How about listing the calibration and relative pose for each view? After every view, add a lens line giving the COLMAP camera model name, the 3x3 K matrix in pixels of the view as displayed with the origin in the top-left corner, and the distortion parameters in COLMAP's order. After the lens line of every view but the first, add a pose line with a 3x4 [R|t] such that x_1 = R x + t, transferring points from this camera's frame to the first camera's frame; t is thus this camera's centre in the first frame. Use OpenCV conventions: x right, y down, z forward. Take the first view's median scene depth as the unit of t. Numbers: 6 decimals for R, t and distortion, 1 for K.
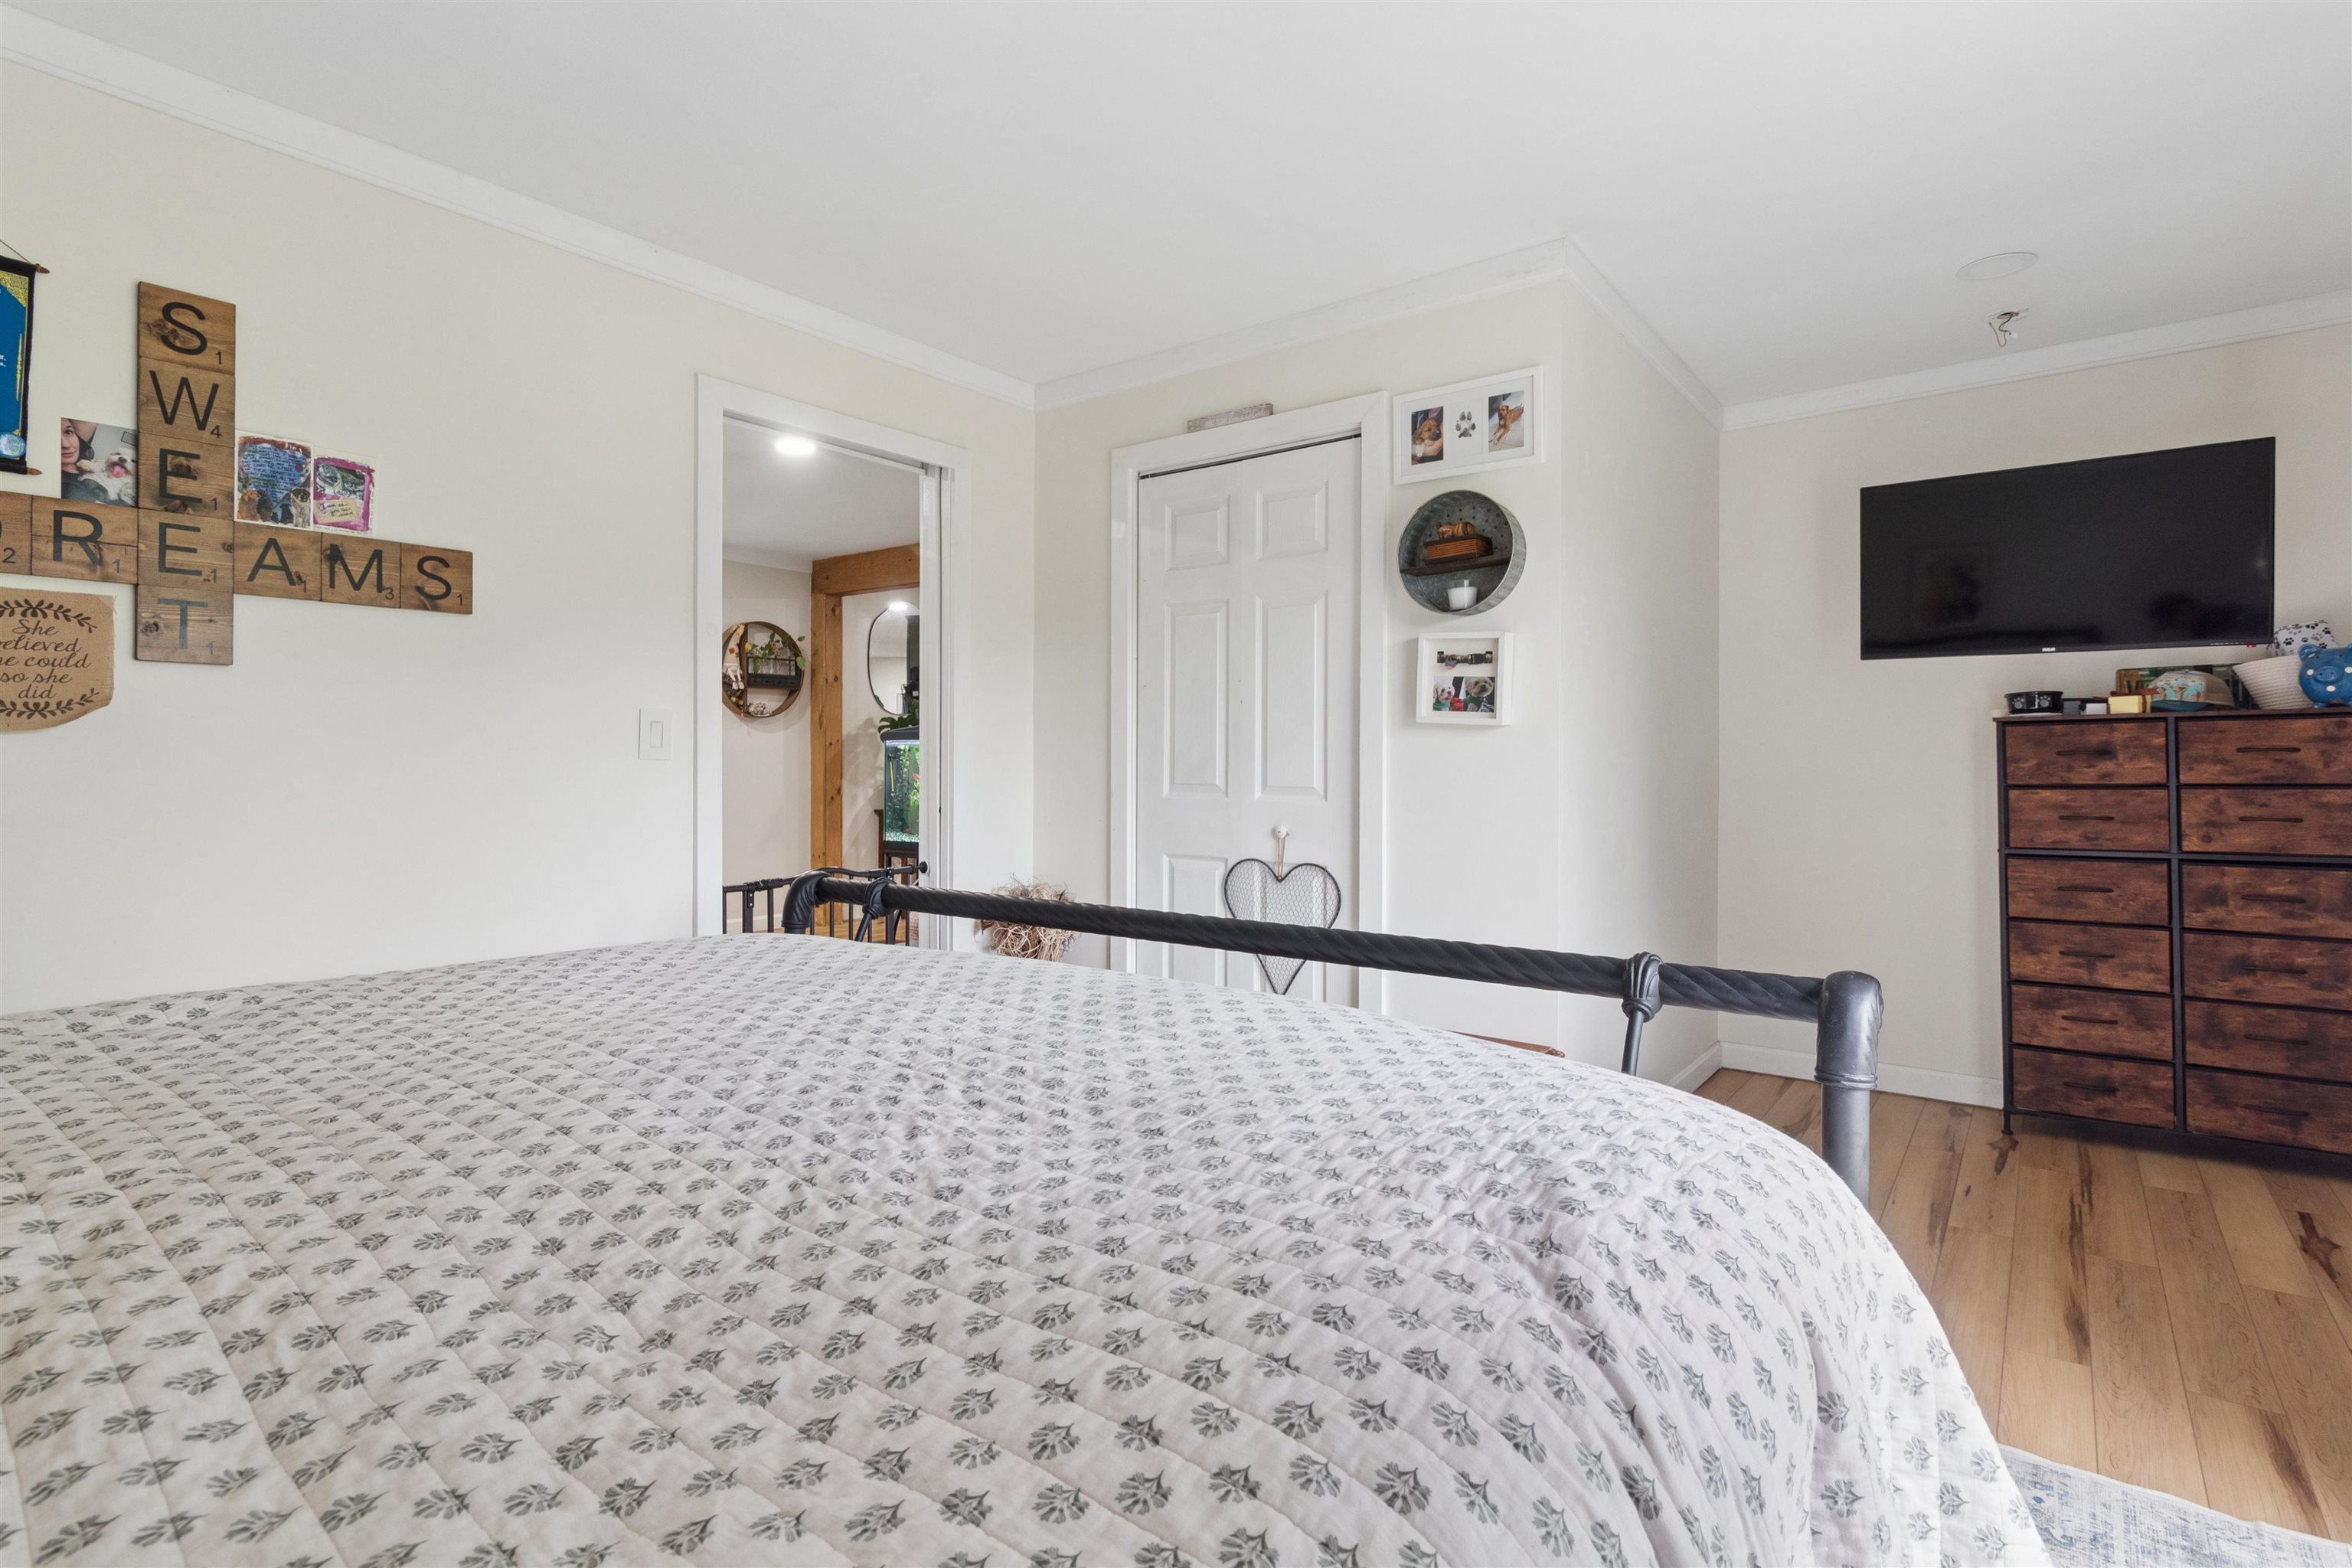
lens RADIAL K [[1132.8, 0, 1157.2], [0, 1132.8, 769.4], [0, 0, 1]] dist [-0.003653, -0.002369]
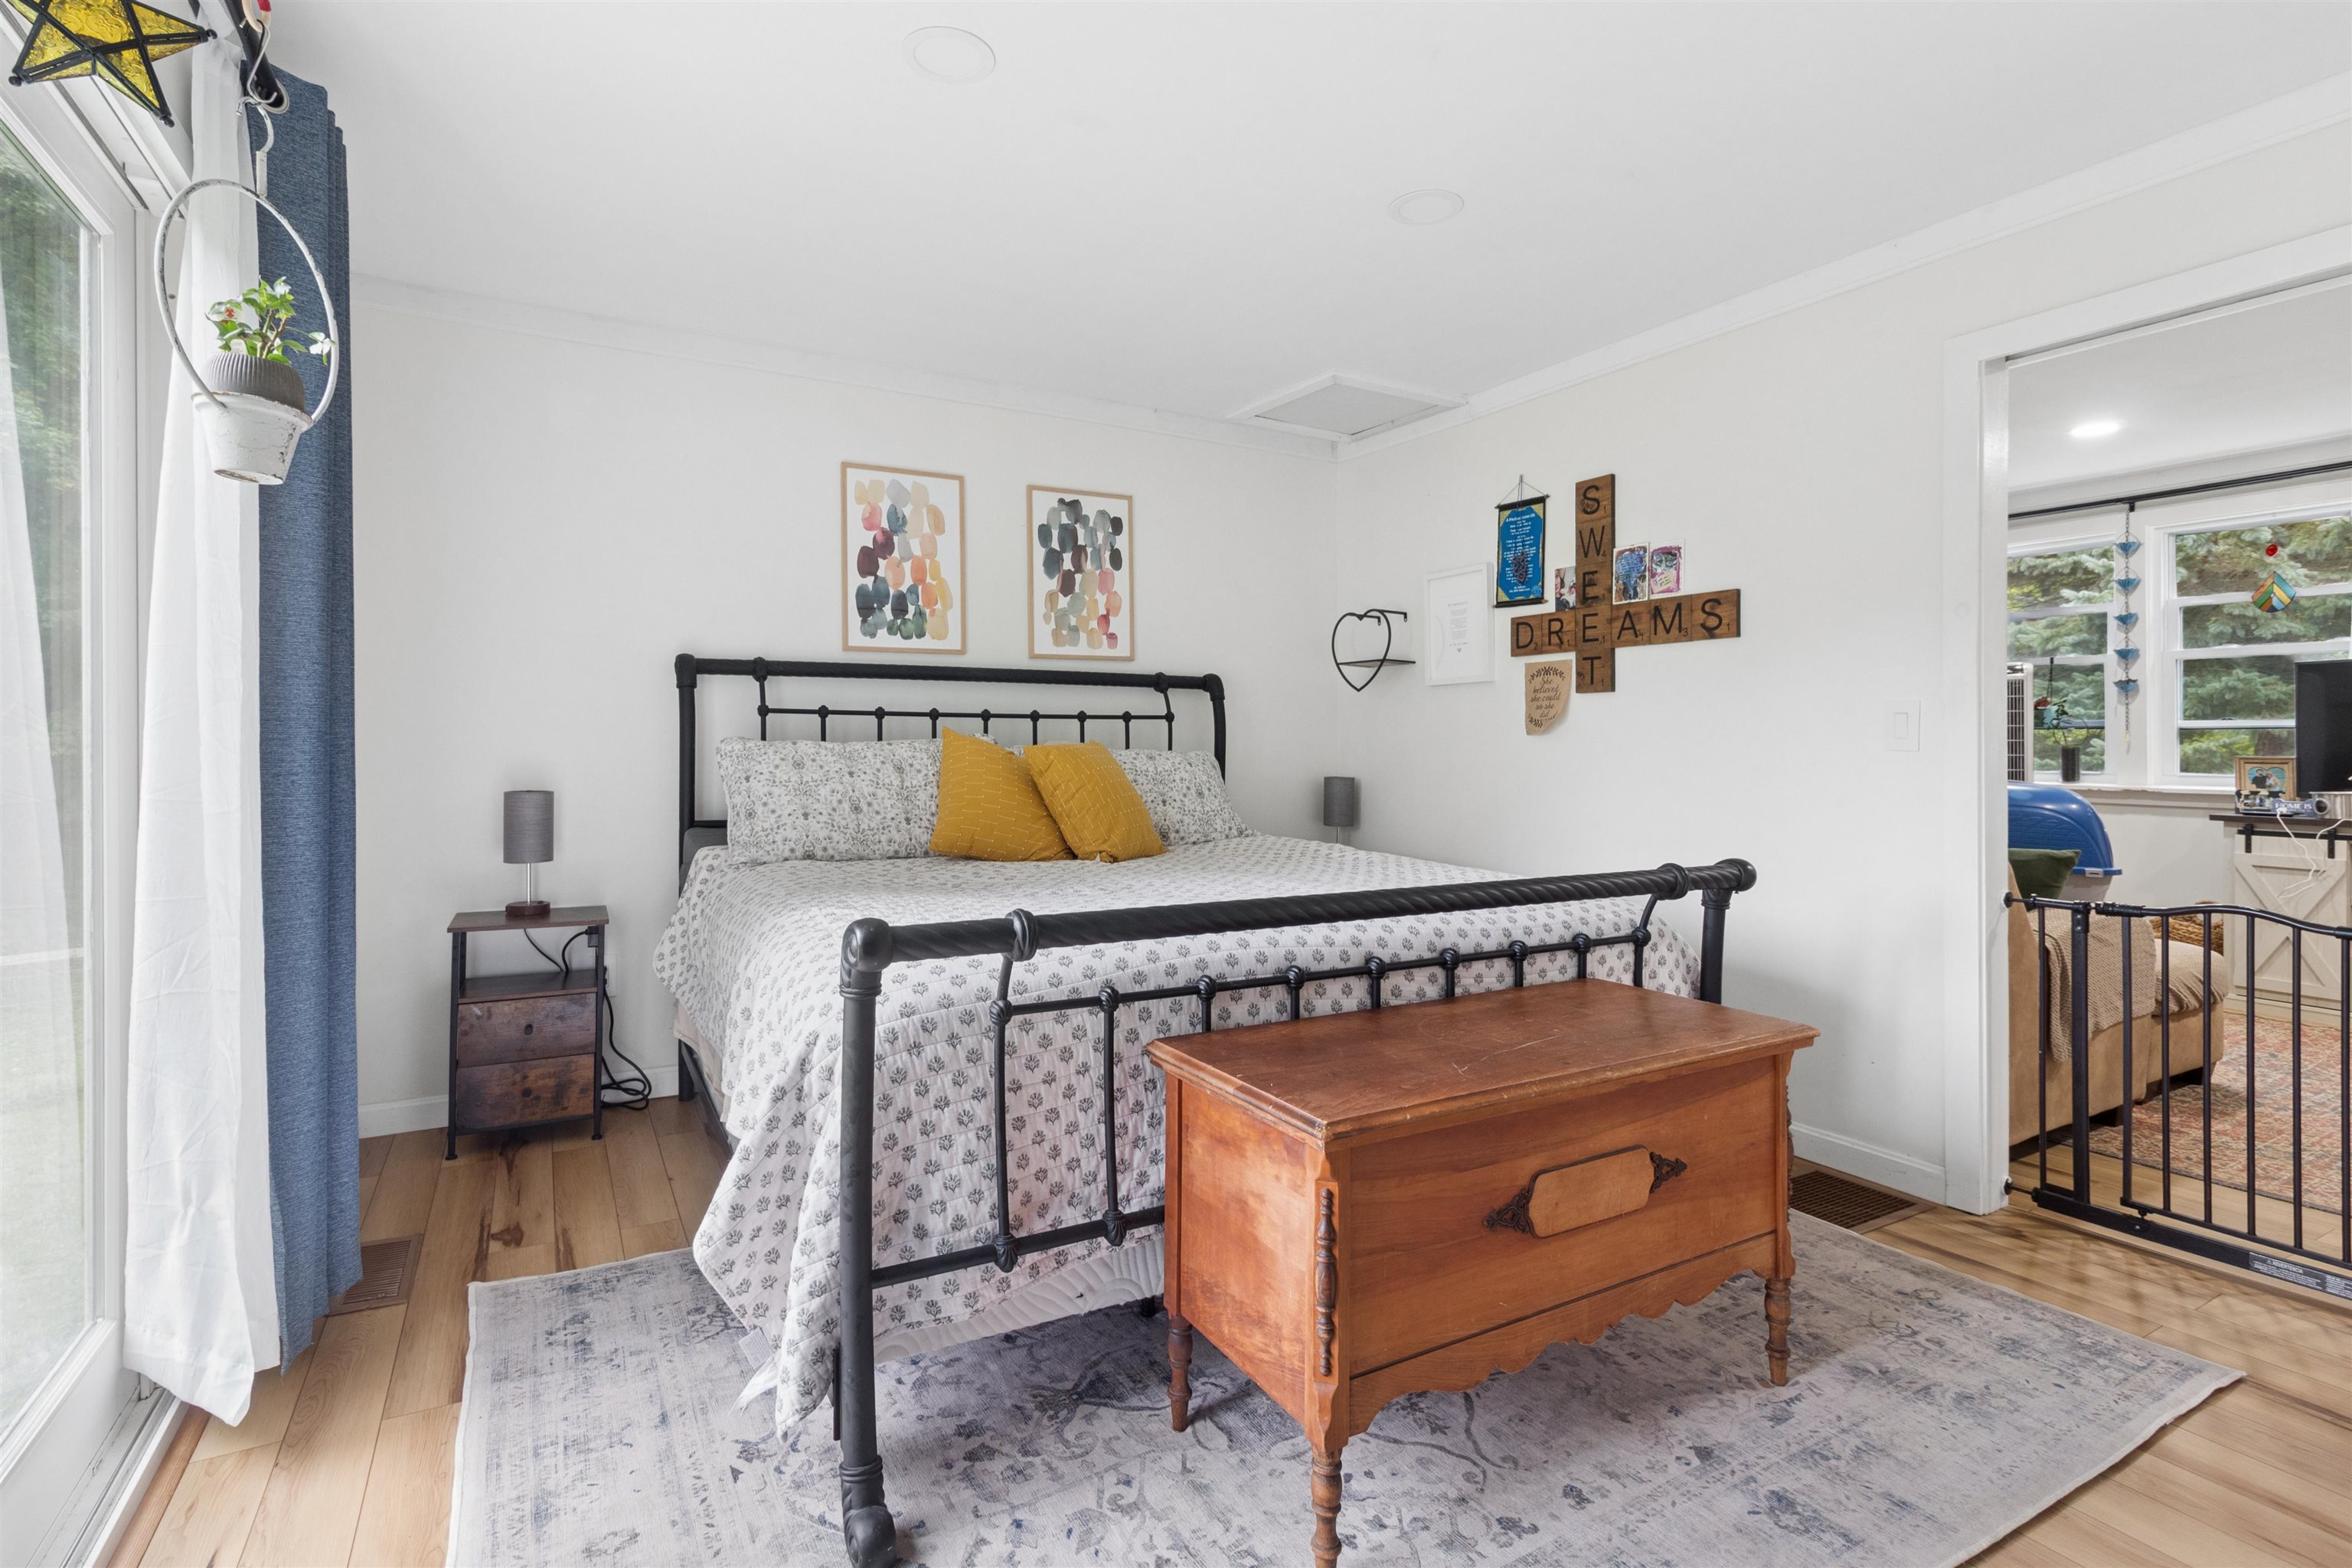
lens RADIAL K [[1085.1, 0, 1147.6], [0, 1085.1, 740.2], [0, 0, 1]] dist [-0.001878, 0.001799]
pose [[-0.390167, 0.004371, -0.920734, 0.901069], [-0.000724, 0.999987, 0.005054, -0.028292], [0.920744, 0.002638, -0.390159, 0.979638]]
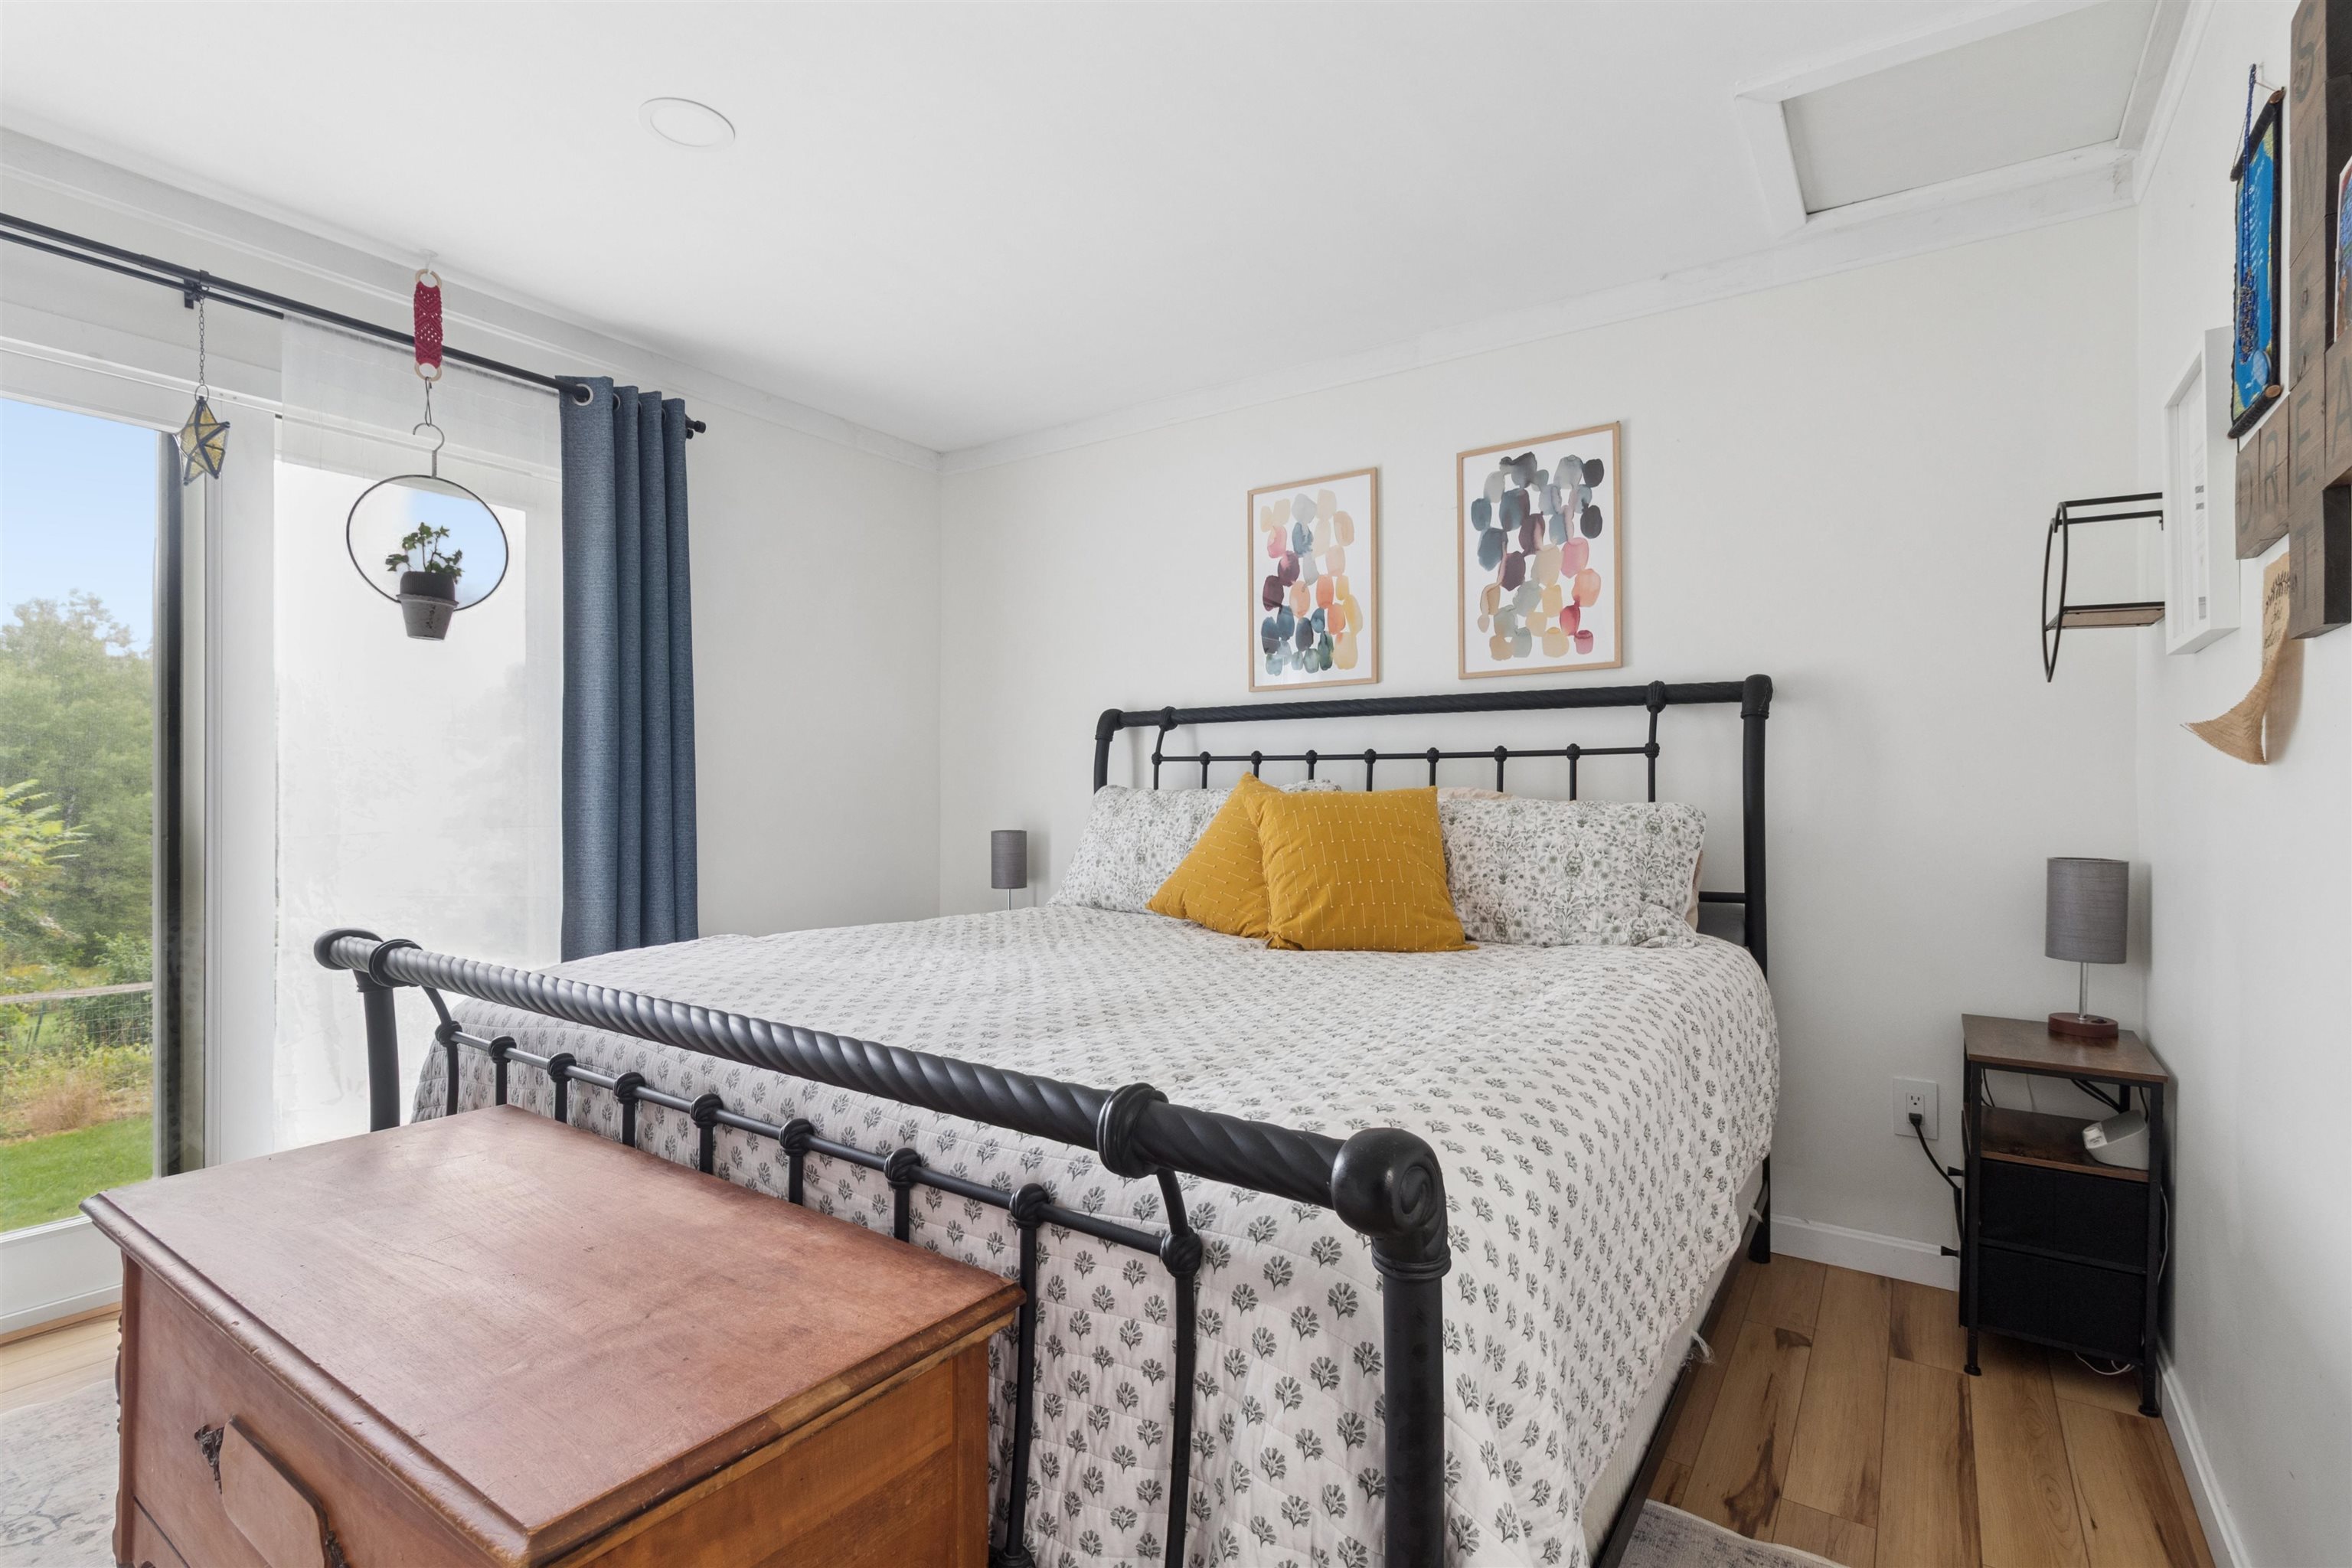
lens RADIAL K [[1085.1, 0, 1172.6], [0, 1085.1, 799.2], [0, 0, 1]] dist [-0.001878, 0.001799]
pose [[-0.997202, 0.007859, -0.074336, -0.233836], [0.007192, 0.999931, 0.009239, -0.018898], [0.074403, 0.008679, -0.997190, 1.449558]]
